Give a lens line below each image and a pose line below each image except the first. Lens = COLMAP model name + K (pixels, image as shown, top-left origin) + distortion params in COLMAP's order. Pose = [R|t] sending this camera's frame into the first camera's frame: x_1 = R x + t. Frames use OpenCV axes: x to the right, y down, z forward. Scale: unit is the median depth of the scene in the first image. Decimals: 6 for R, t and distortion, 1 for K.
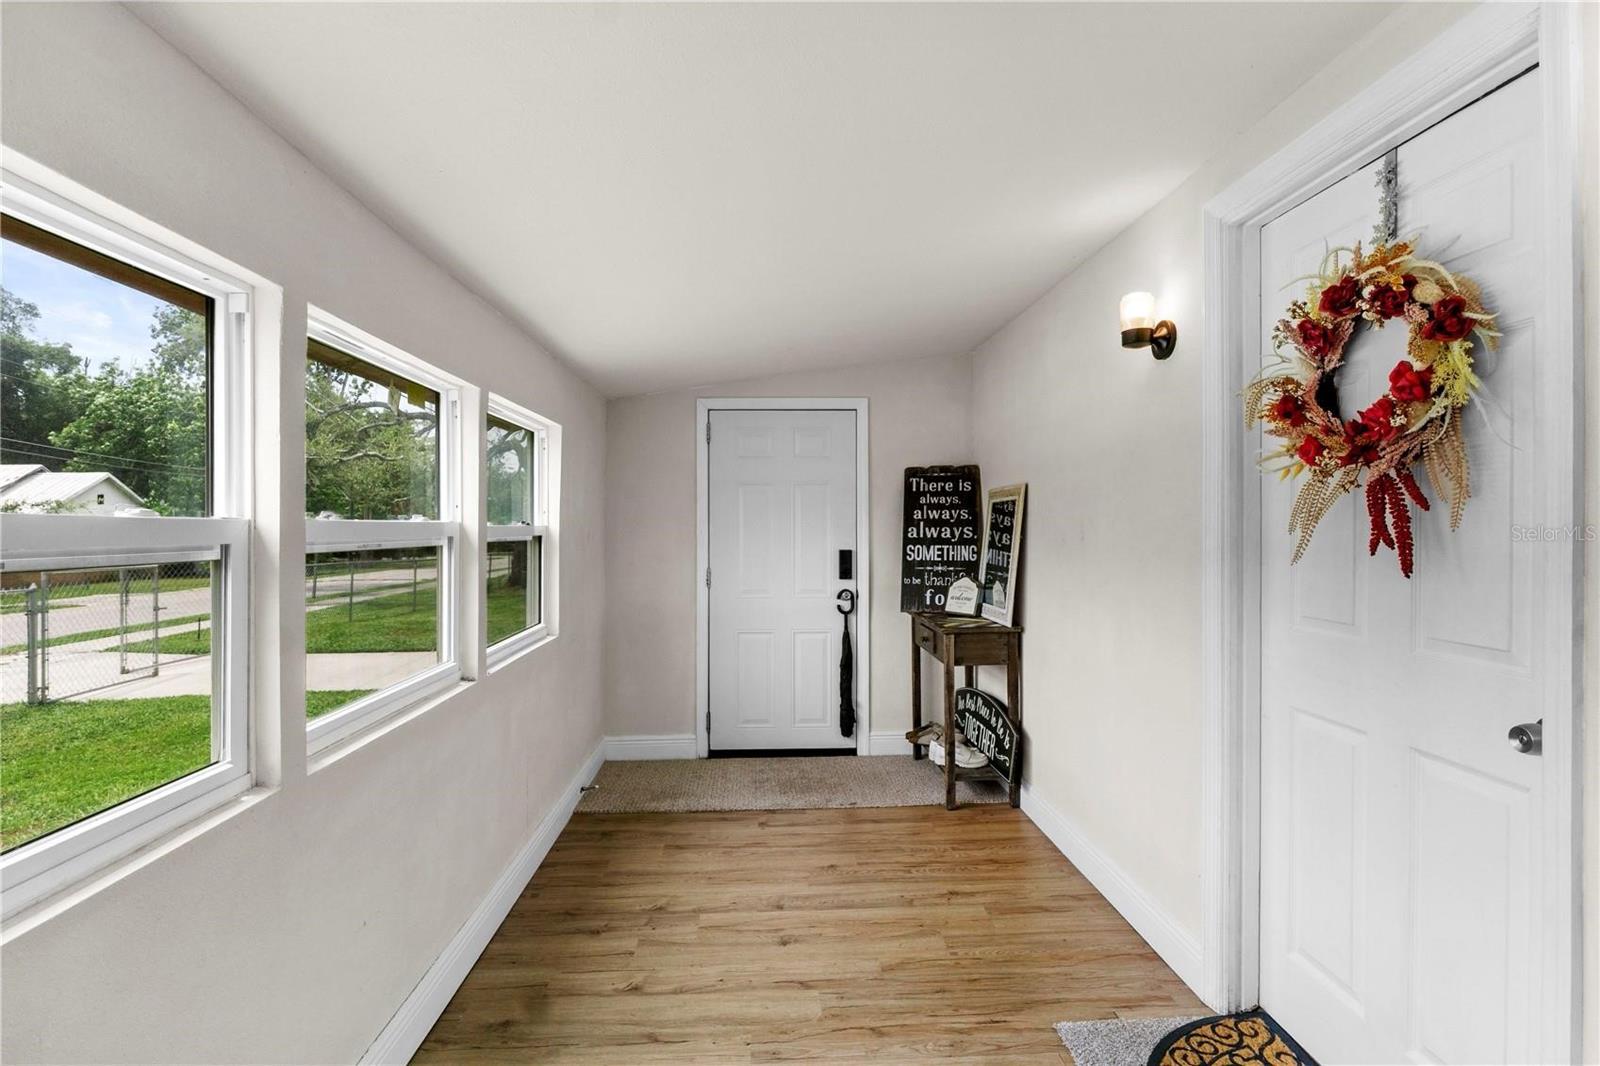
lens RADIAL K [[786.9, 0, 797.1], [0, 786.9, 528.4], [0, 0, 1]] dist [-0.001389, -0.000156]
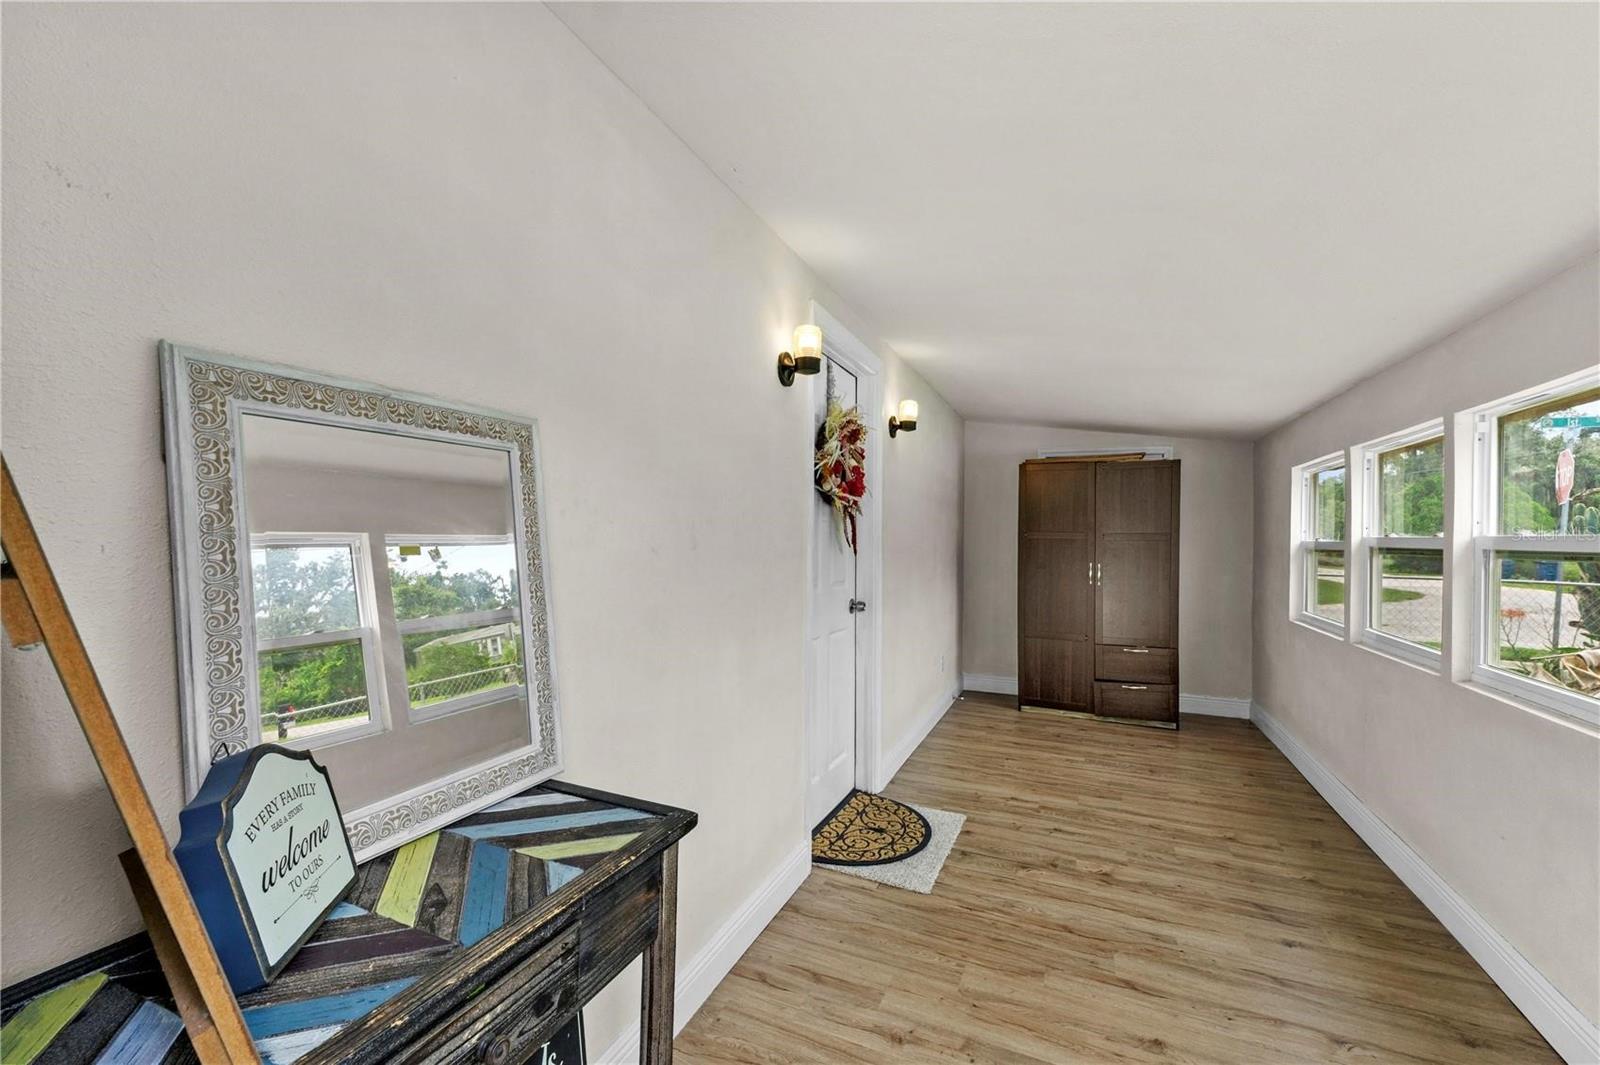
lens RADIAL K [[677.2, 0, 808.0], [0, 677.2, 533.9], [0, 0, 1]] dist [-0.004203, -0.000170]
pose [[-0.903638, -0.007665, 0.428228, 0.015188], [-0.005192, 0.999962, 0.006943, 0.002309], [-0.428265, 0.004050, -0.903644, 1.769970]]
